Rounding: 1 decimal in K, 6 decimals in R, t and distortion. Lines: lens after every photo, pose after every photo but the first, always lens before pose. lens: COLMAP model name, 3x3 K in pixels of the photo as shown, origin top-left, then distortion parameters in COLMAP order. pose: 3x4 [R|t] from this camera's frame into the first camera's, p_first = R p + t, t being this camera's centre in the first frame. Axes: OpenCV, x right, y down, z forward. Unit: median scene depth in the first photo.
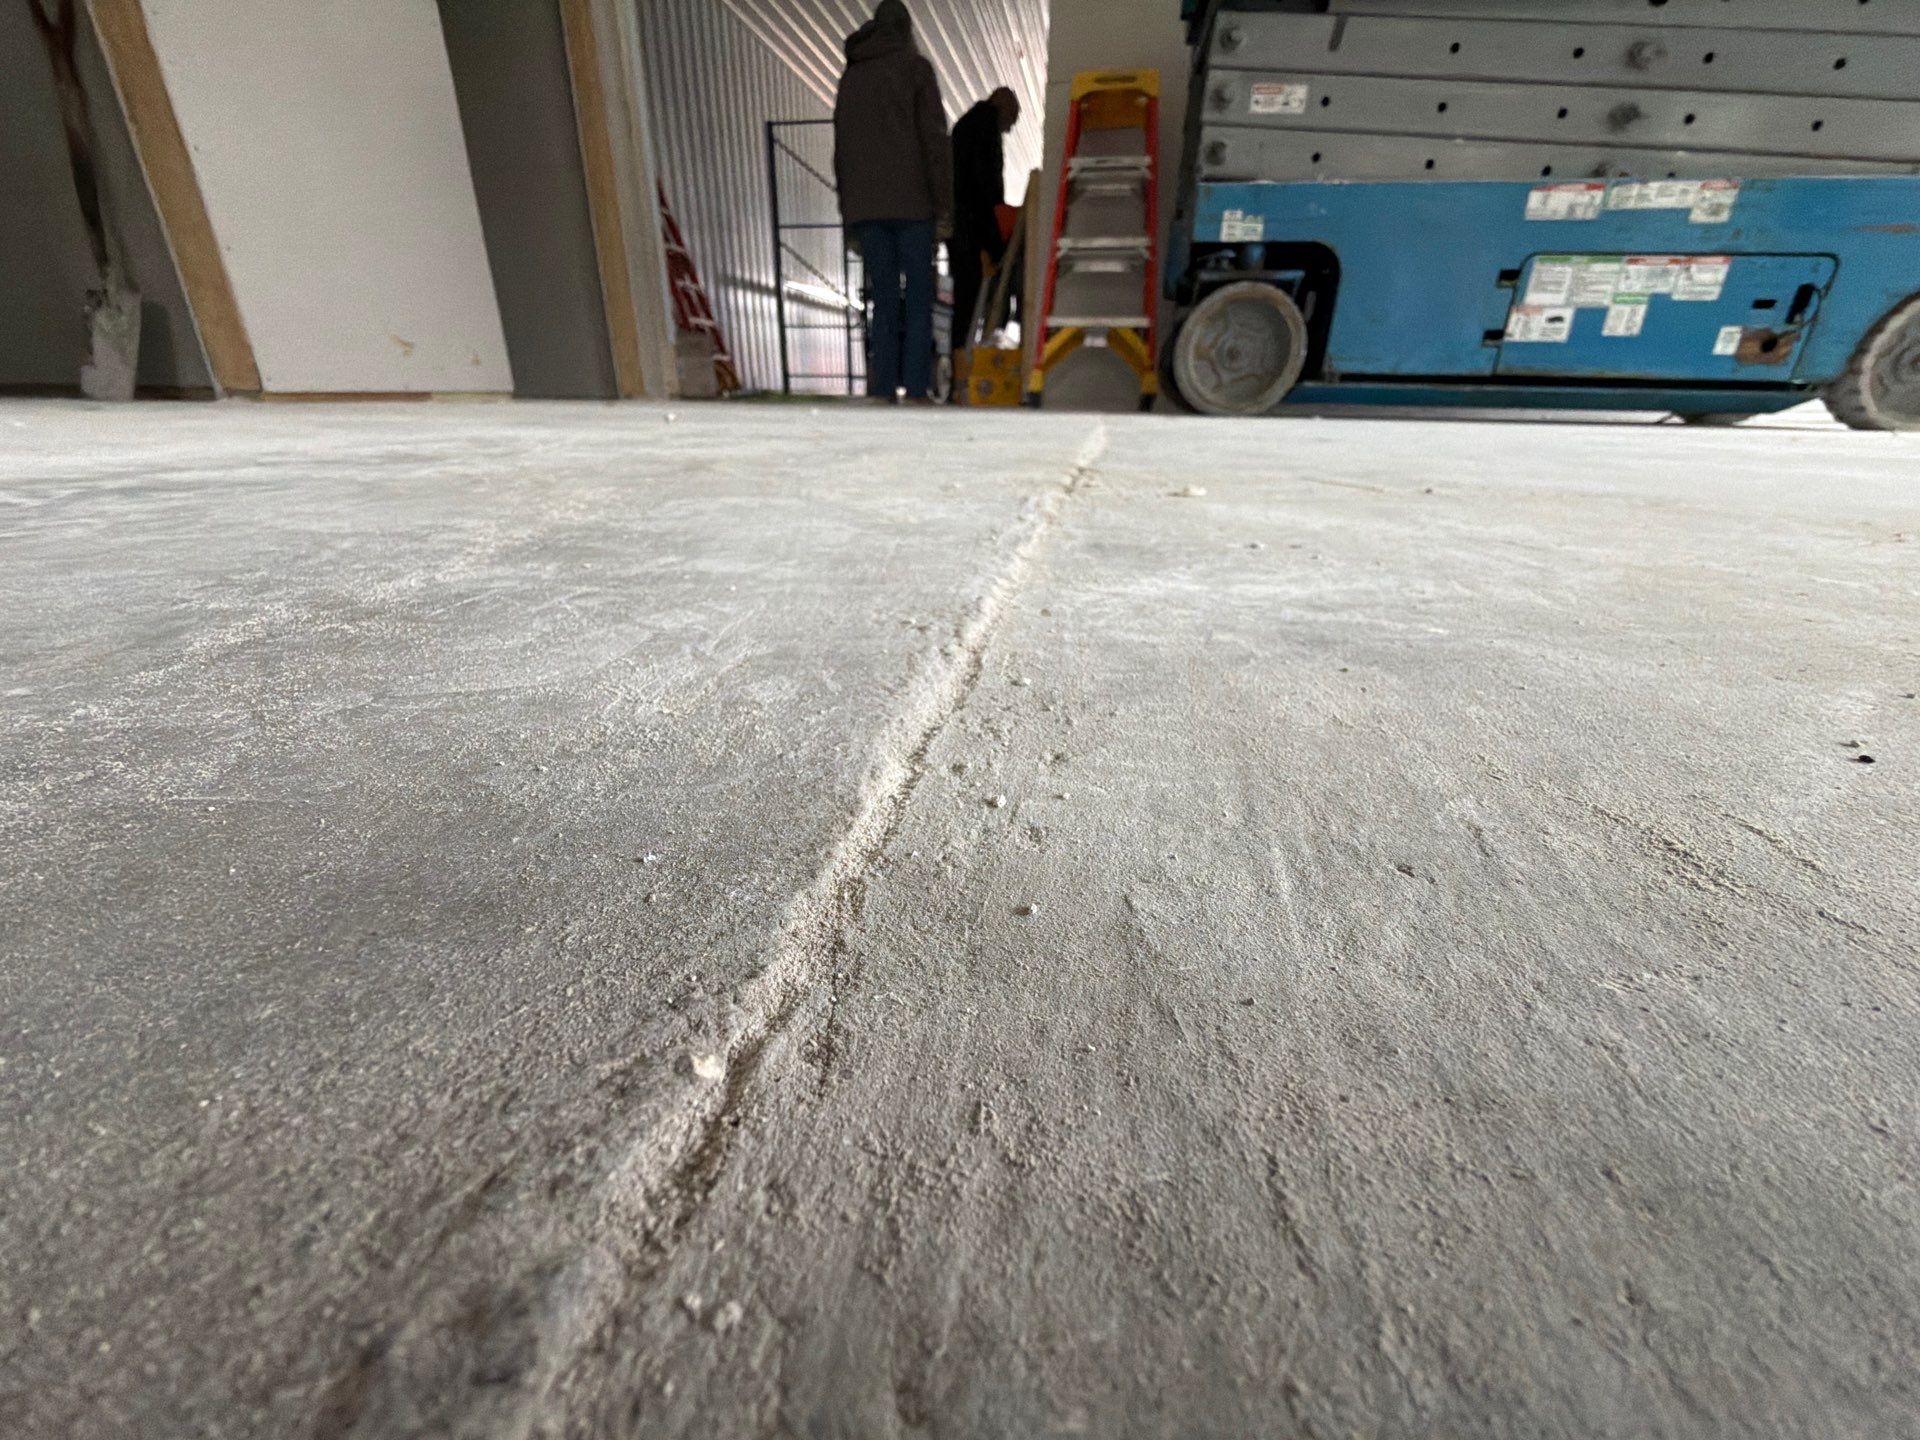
lens RADIAL K [[758.2, 0, 961.2], [0, 758.2, 721.6], [0, 0, 1]] dist [-0.003213, -0.000251]
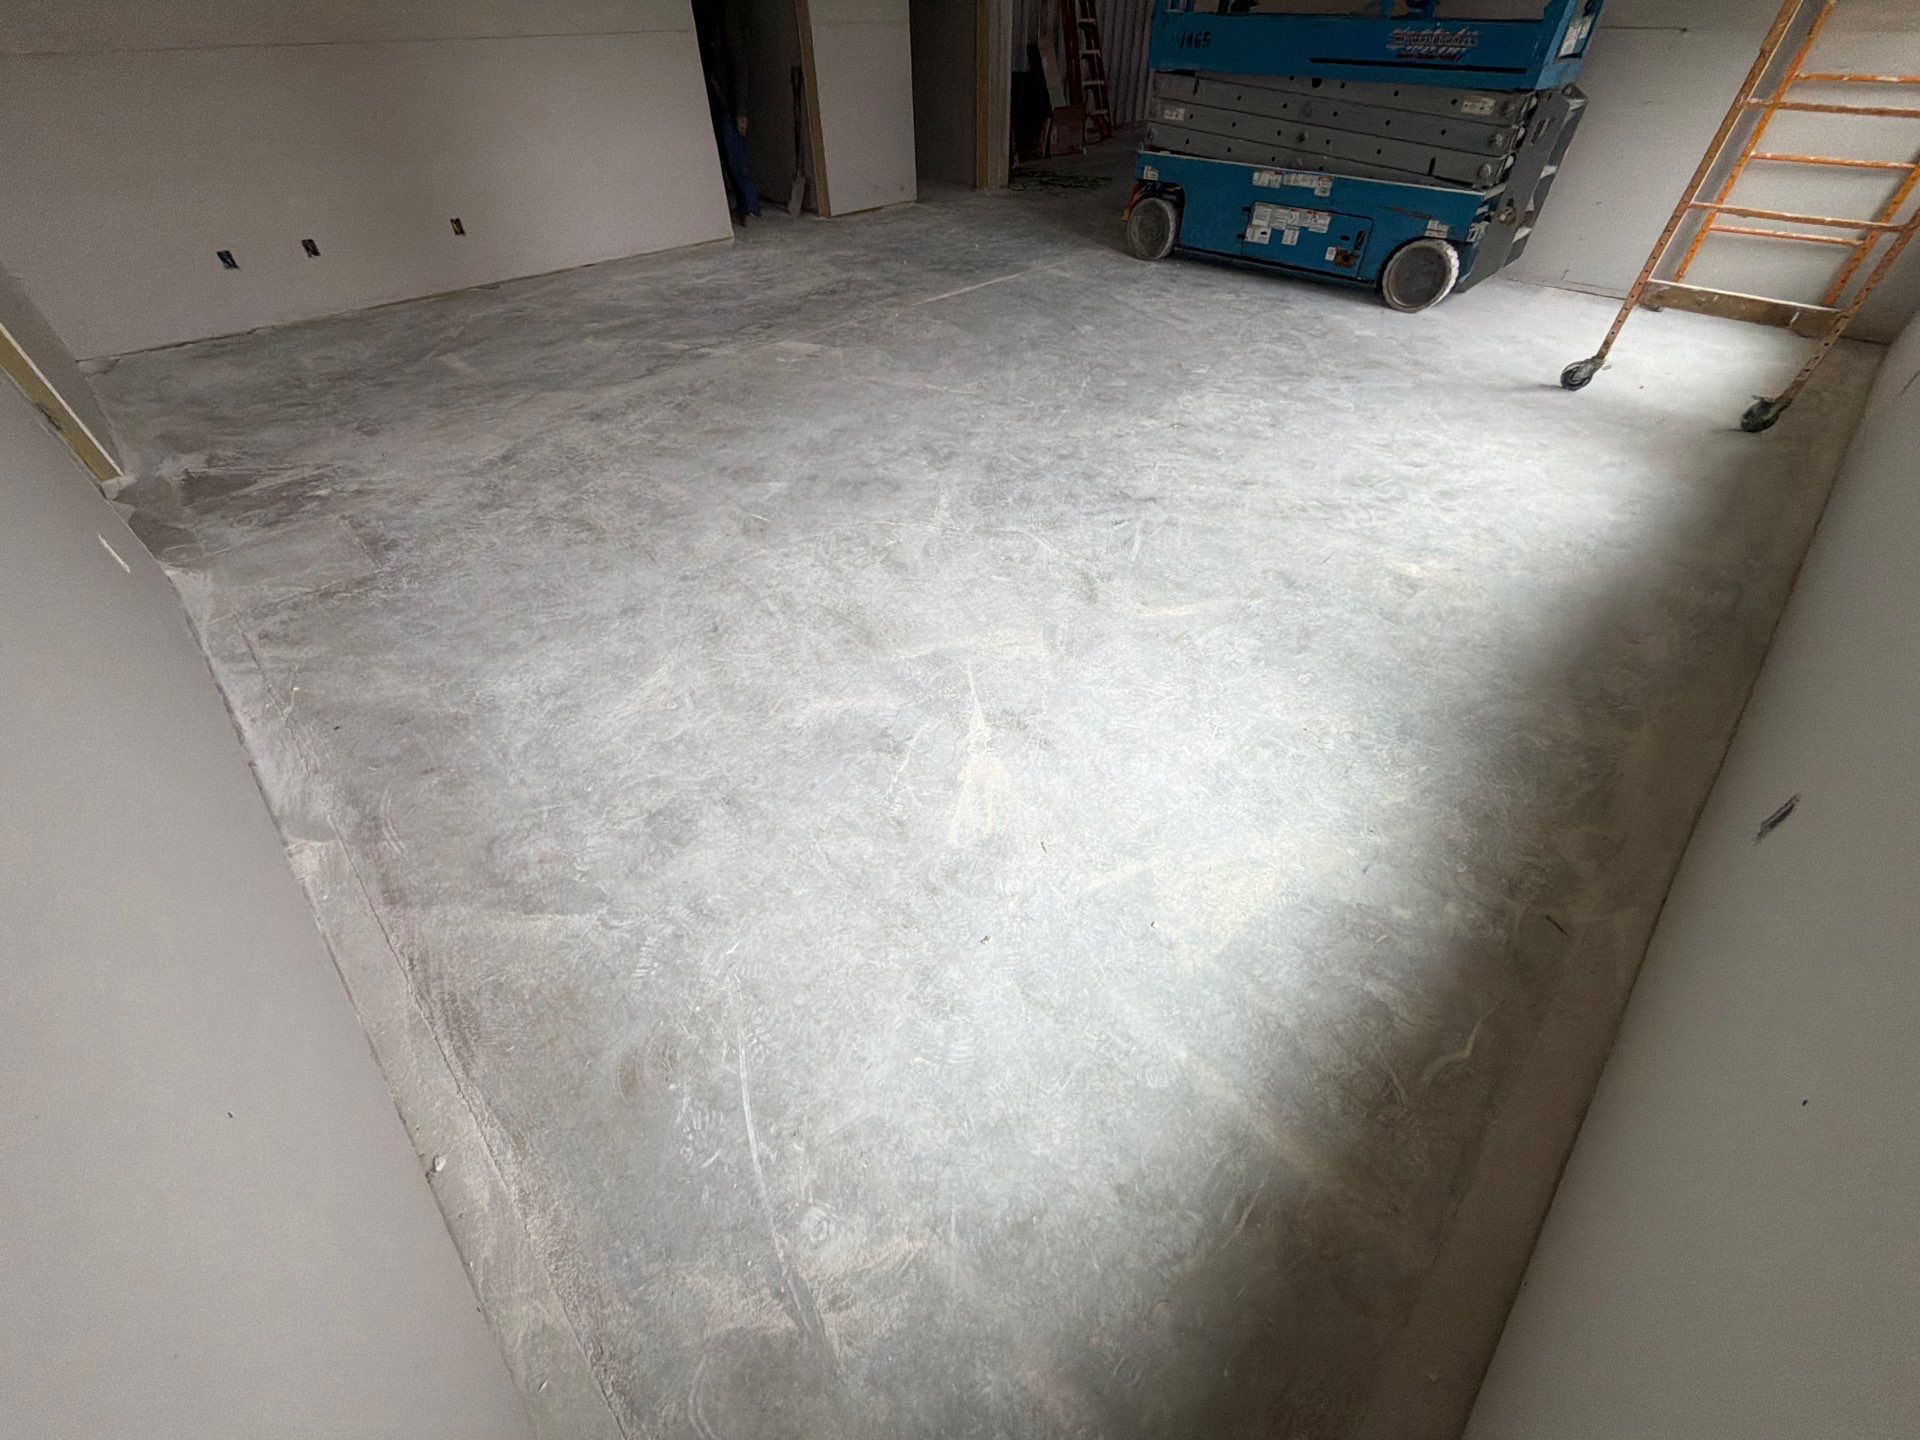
lens RADIAL K [[758.2, 0, 961.8], [0, 758.2, 718.1], [0, 0, 1]] dist [-0.003213, -0.000251]
pose [[0.822149, 0.377861, -0.425785, 1.586144], [-0.206244, 0.894840, 0.395885, 0.056920], [0.530599, -0.237660, 0.813623, -1.697629]]
